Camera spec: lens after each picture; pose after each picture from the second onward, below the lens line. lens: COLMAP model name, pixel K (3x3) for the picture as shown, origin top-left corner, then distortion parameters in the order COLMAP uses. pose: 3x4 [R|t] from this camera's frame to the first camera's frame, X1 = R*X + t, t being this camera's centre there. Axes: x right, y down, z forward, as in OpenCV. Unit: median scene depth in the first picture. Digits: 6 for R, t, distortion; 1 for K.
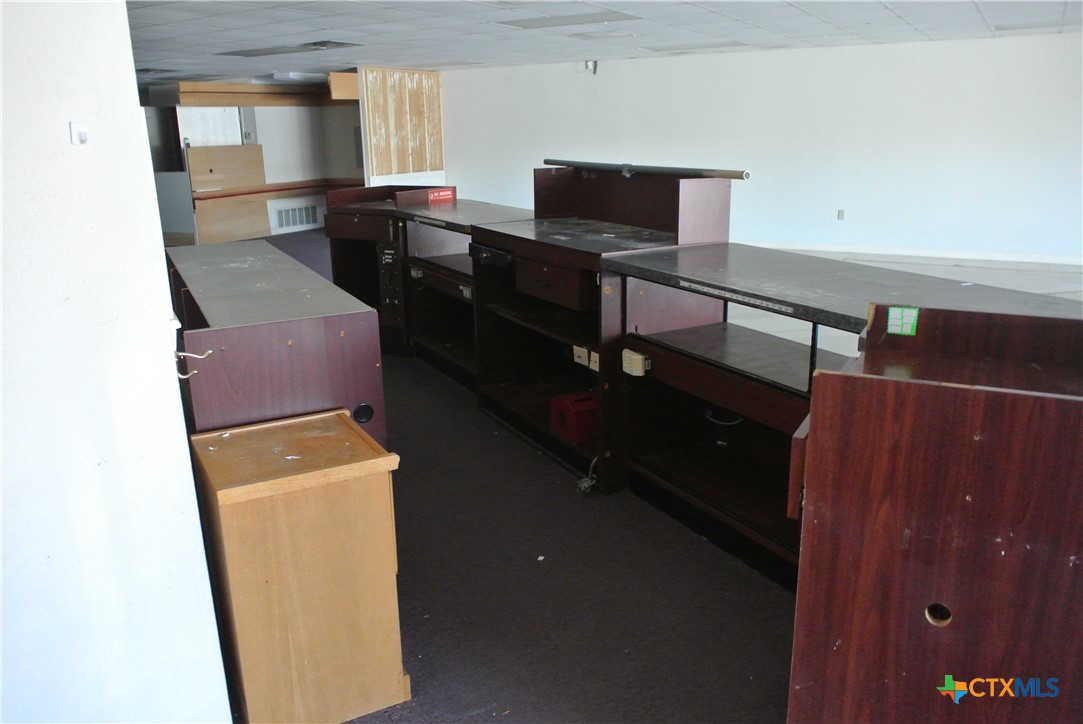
lens RADIAL K [[846.3, 0, 541.8], [0, 846.3, 361.7], [0, 0, 1]] dist [-0.055720, 0.004111]
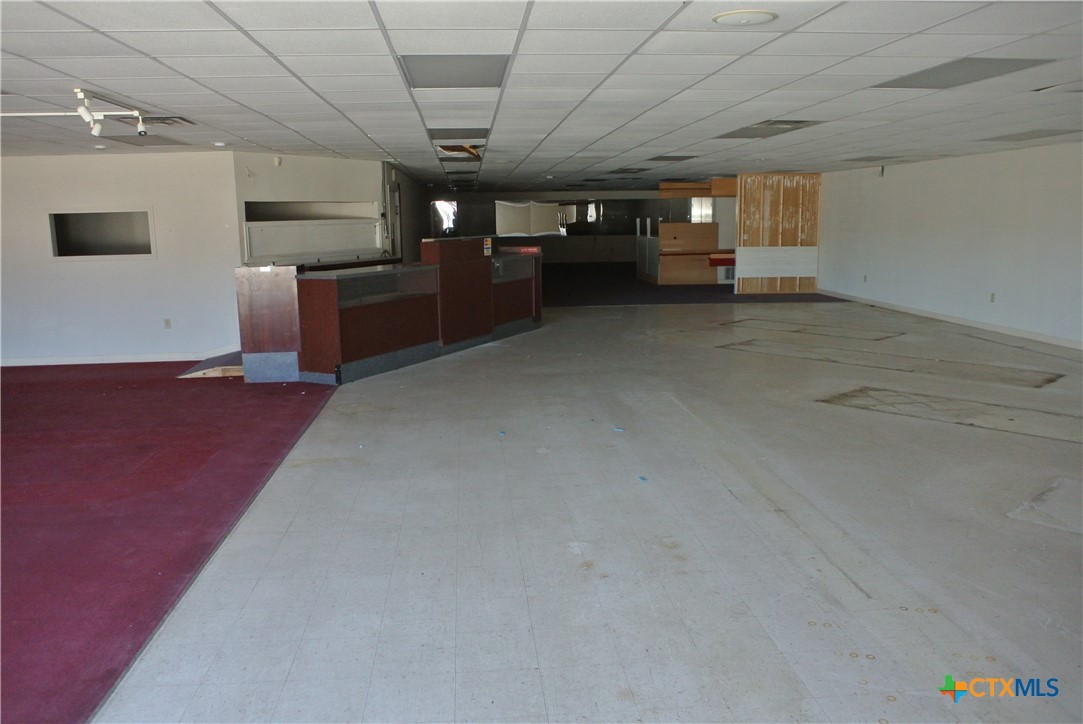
lens RADIAL K [[846.3, 0, 539.8], [0, 846.3, 365.9], [0, 0, 1]] dist [-0.055720, 0.004111]
pose [[0.544930, 0.160243, -0.823027, 0.826137], [-0.227922, 0.972917, 0.038518, 0.004537], [0.806910, 0.166597, 0.566694, -0.074958]]
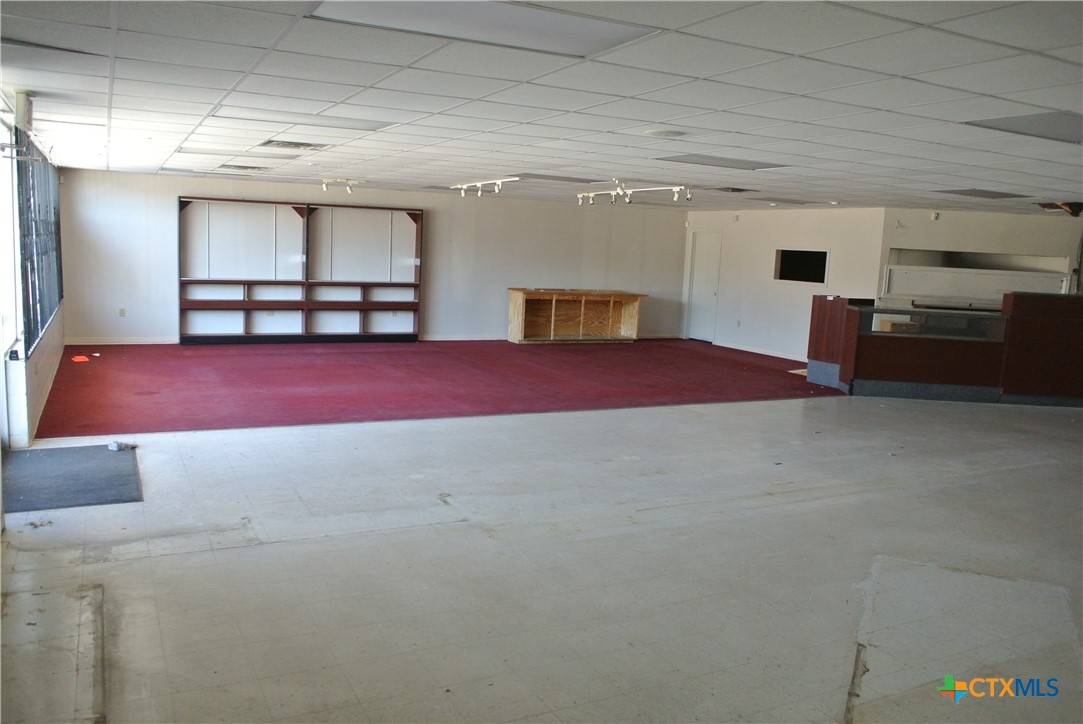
lens RADIAL K [[846.3, 0, 541.7], [0, 846.3, 362.3], [0, 0, 1]] dist [-0.055720, 0.004111]
pose [[-0.563070, 0.108536, -0.819251, 1.521645], [-0.259225, 0.918109, 0.299798, -0.402414], [0.784700, 0.381178, -0.488824, 1.281754]]
